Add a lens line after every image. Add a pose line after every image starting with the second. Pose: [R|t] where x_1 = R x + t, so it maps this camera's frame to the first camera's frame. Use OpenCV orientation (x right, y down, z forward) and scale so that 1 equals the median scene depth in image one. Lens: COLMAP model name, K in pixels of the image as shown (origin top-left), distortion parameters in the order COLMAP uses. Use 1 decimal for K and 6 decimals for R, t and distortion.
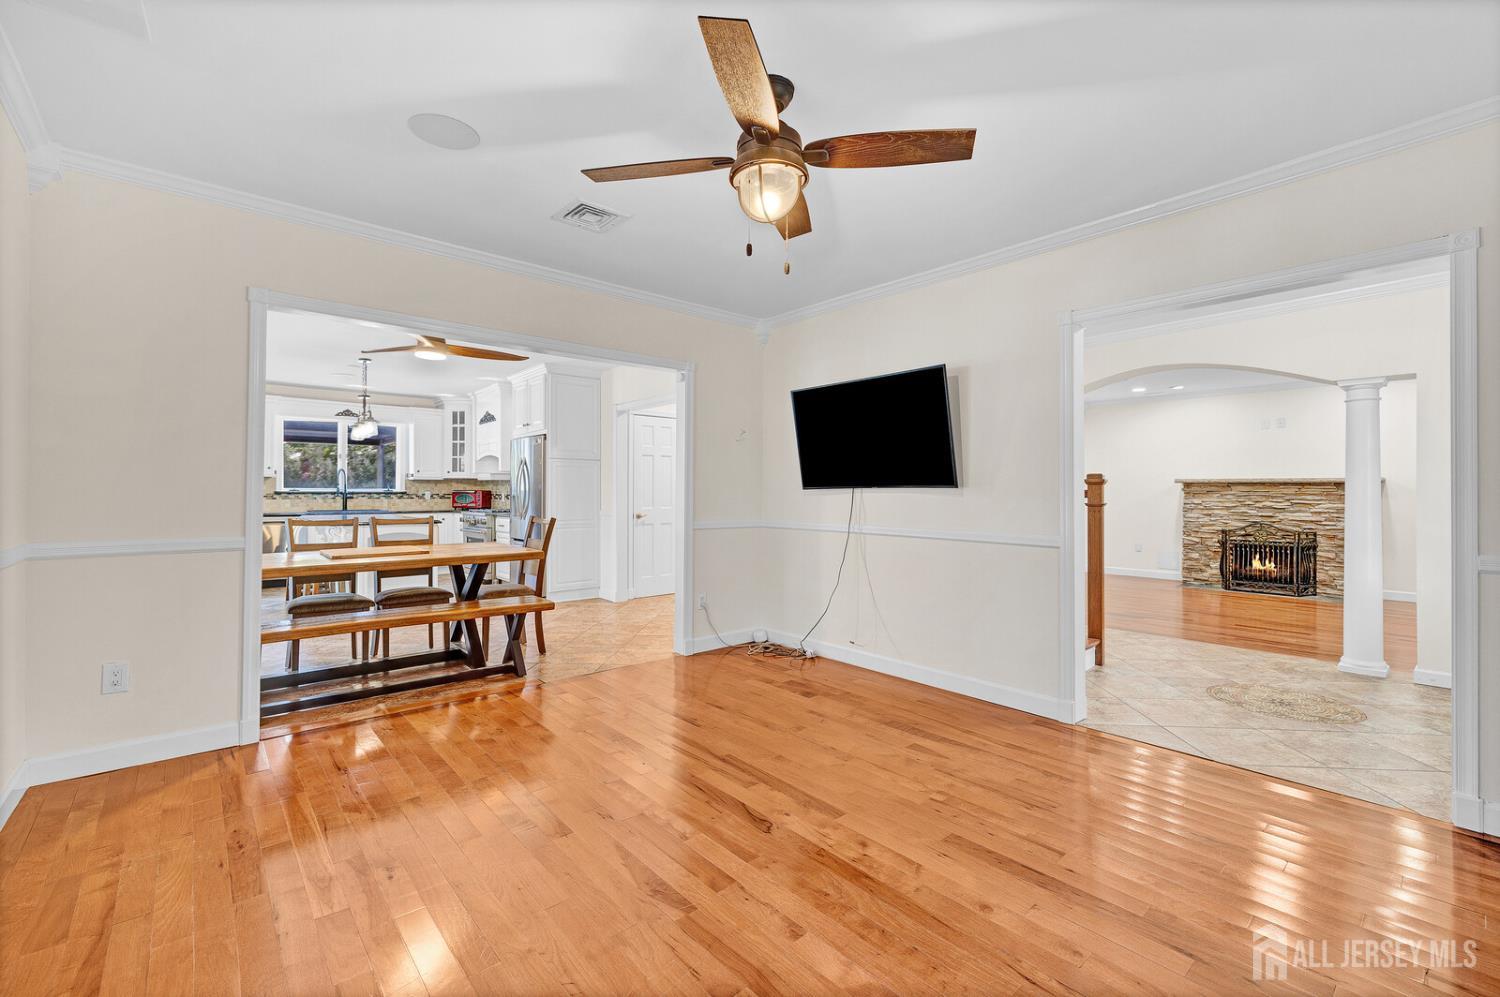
lens RADIAL K [[643.2, 0, 748.9], [0, 643.2, 491.0], [0, 0, 1]] dist [0.000151, 0.000053]
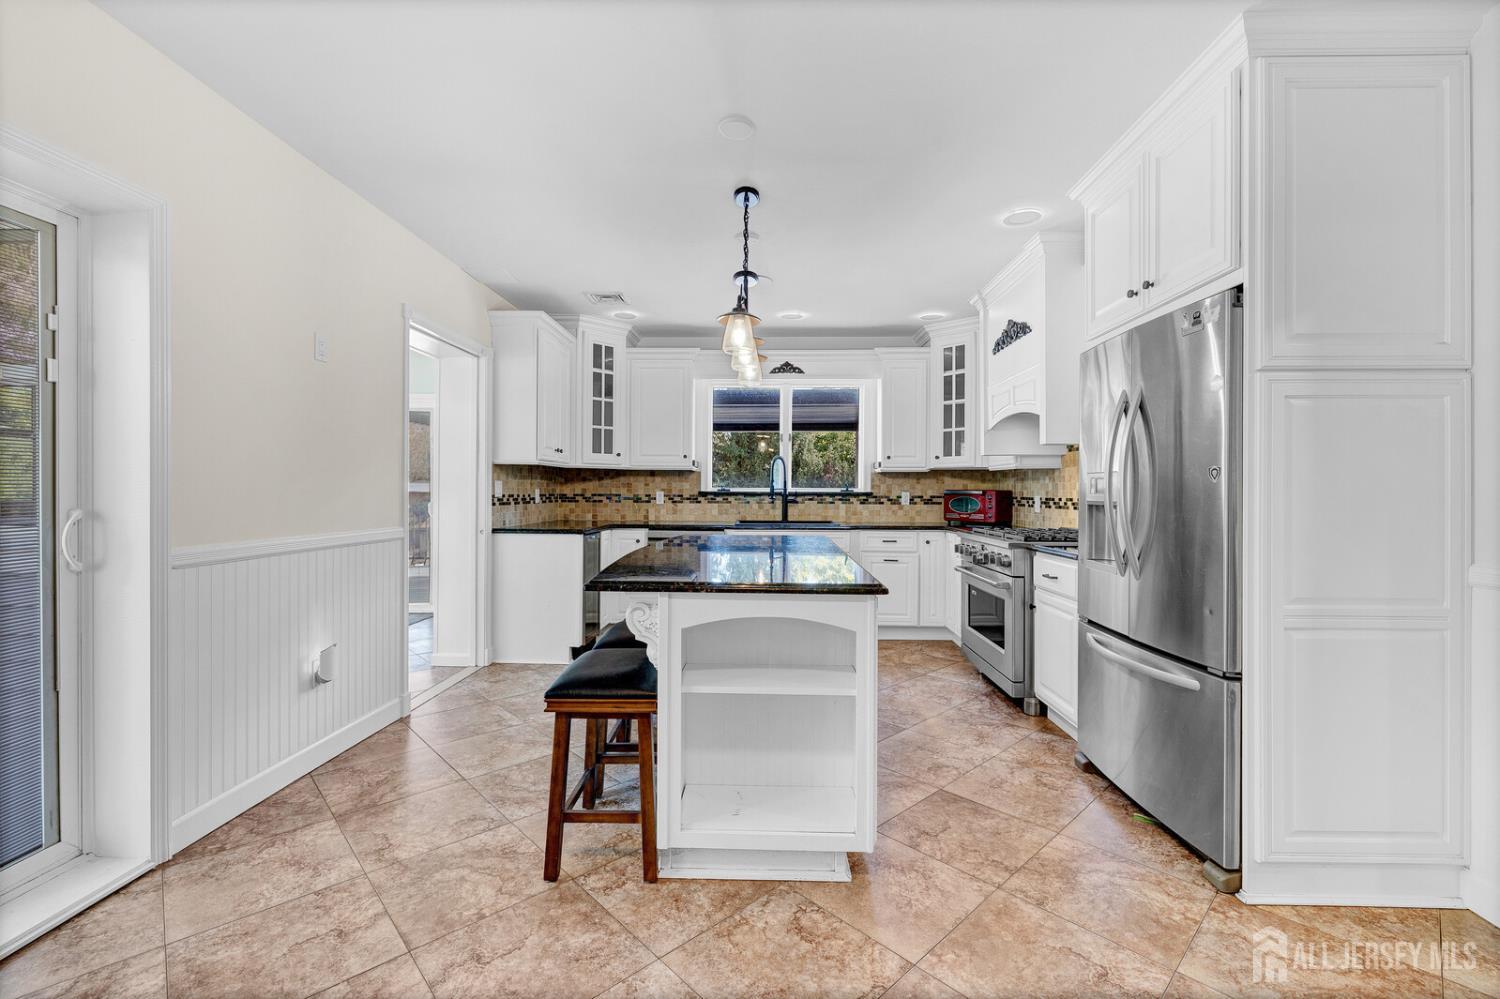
lens RADIAL K [[650.6, 0, 755.3], [0, 650.6, 493.6], [0, 0, 1]] dist [-0.000993, 0.000364]
pose [[0.742906, 0.002360, -0.669392, -0.208062], [-0.000435, 0.999995, 0.003043, 0.000574], [0.669396, -0.001970, 0.742903, 0.478995]]
